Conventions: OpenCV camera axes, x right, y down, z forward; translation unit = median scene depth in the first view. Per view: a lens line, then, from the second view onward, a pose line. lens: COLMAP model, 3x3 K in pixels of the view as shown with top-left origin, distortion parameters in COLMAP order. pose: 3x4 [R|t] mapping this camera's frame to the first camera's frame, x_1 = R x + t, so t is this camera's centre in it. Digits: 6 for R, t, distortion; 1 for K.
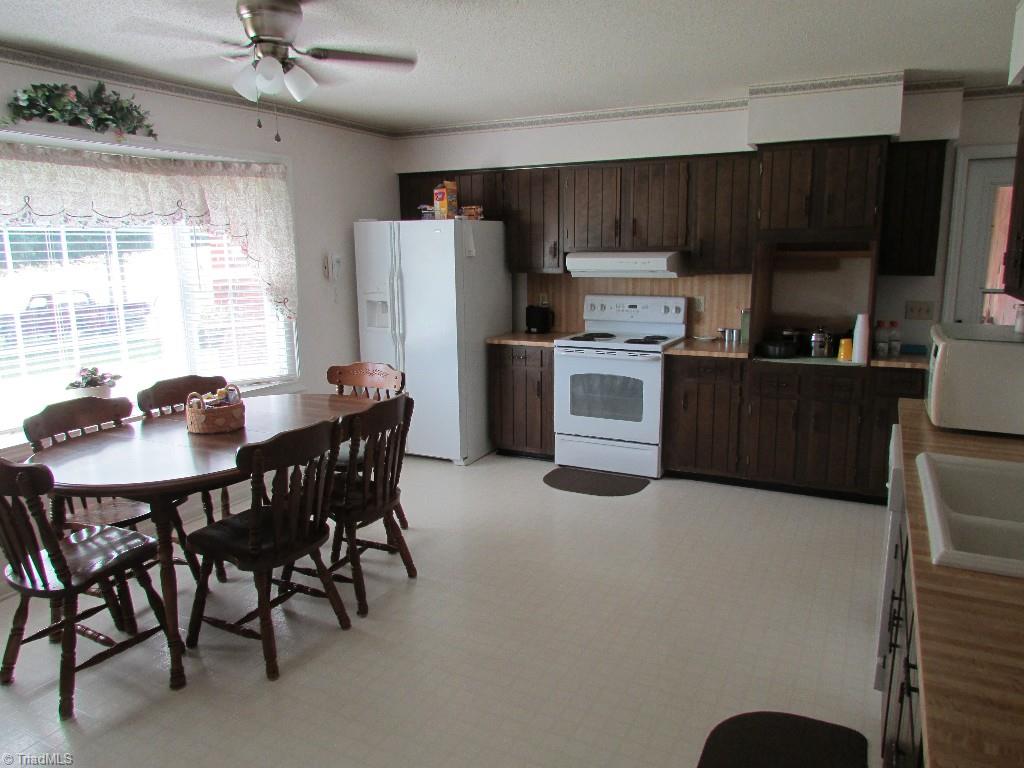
lens RADIAL K [[730.5, 0, 512.0], [0, 730.5, 384.0], [0, 0, 1]] dist [-0.028606, 0.002205]
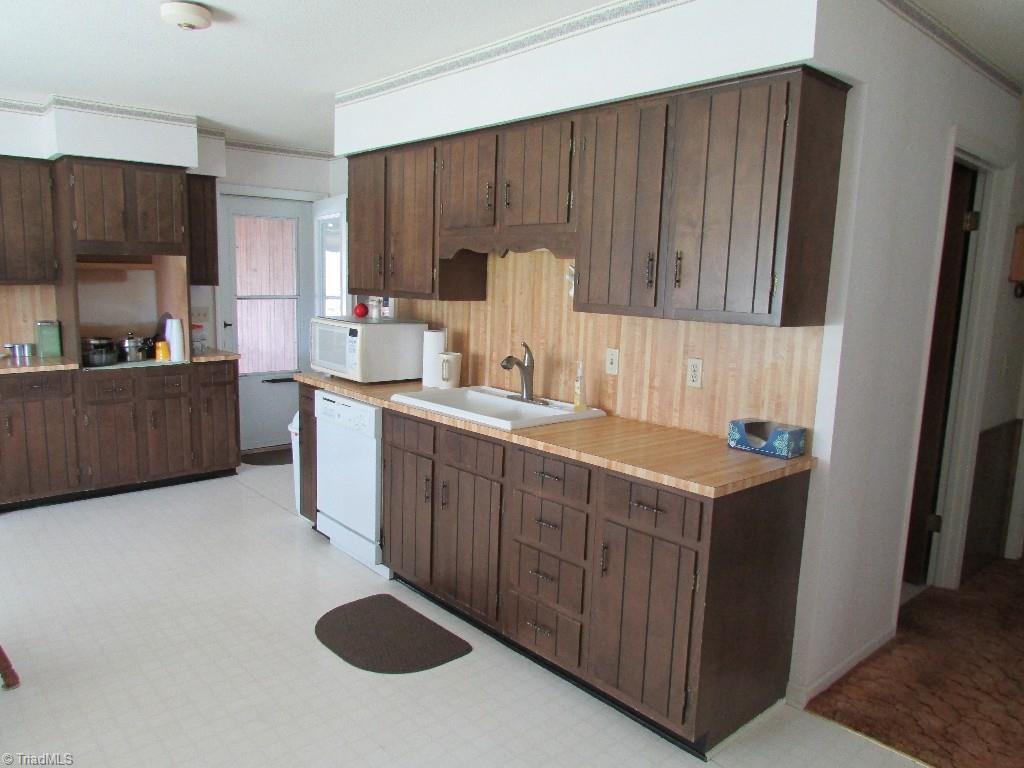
lens RADIAL K [[735.6, 0, 518.9], [0, 735.6, 380.2], [0, 0, 1]] dist [-0.032220, 0.014706]
pose [[0.367809, -0.114450, 0.922831, -0.352234], [0.143931, 0.987444, 0.065097, 0.002258], [-0.918695, 0.108881, 0.379664, 0.065379]]
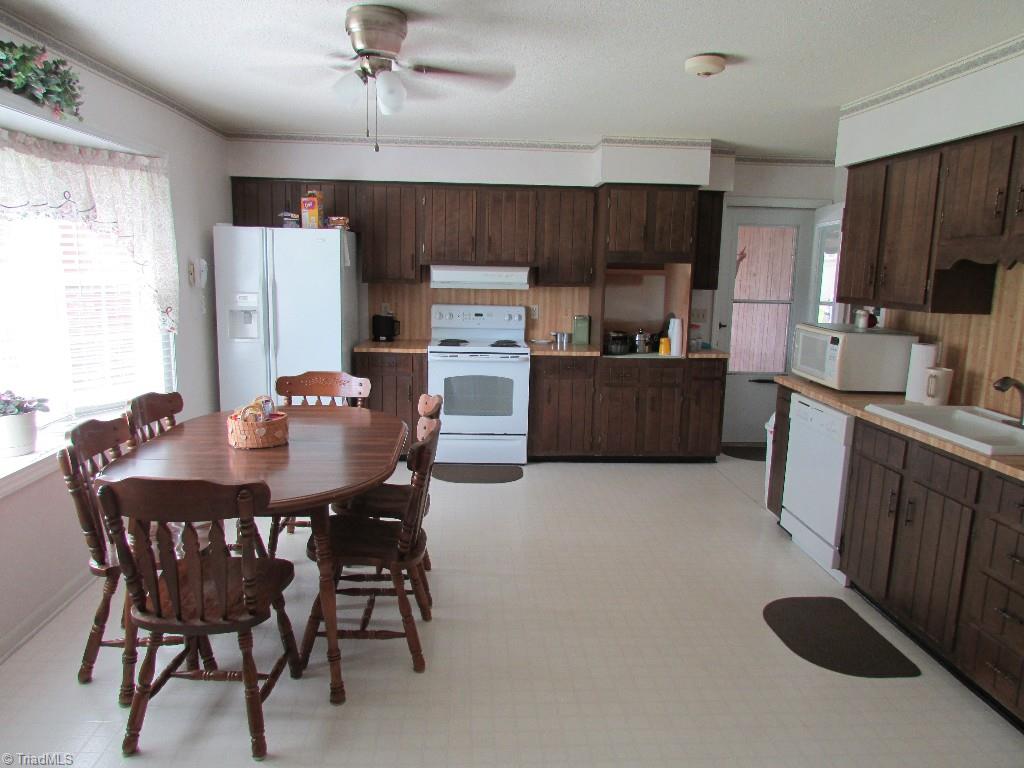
lens RADIAL K [[735.6, 0, 518.9], [0, 735.6, 380.2], [0, 0, 1]] dist [-0.032220, 0.014706]
pose [[0.860103, -0.050113, 0.507653, -0.393913], [0.061786, 0.998070, -0.006157, 0.004420], [-0.506365, 0.036662, 0.861539, 0.007395]]
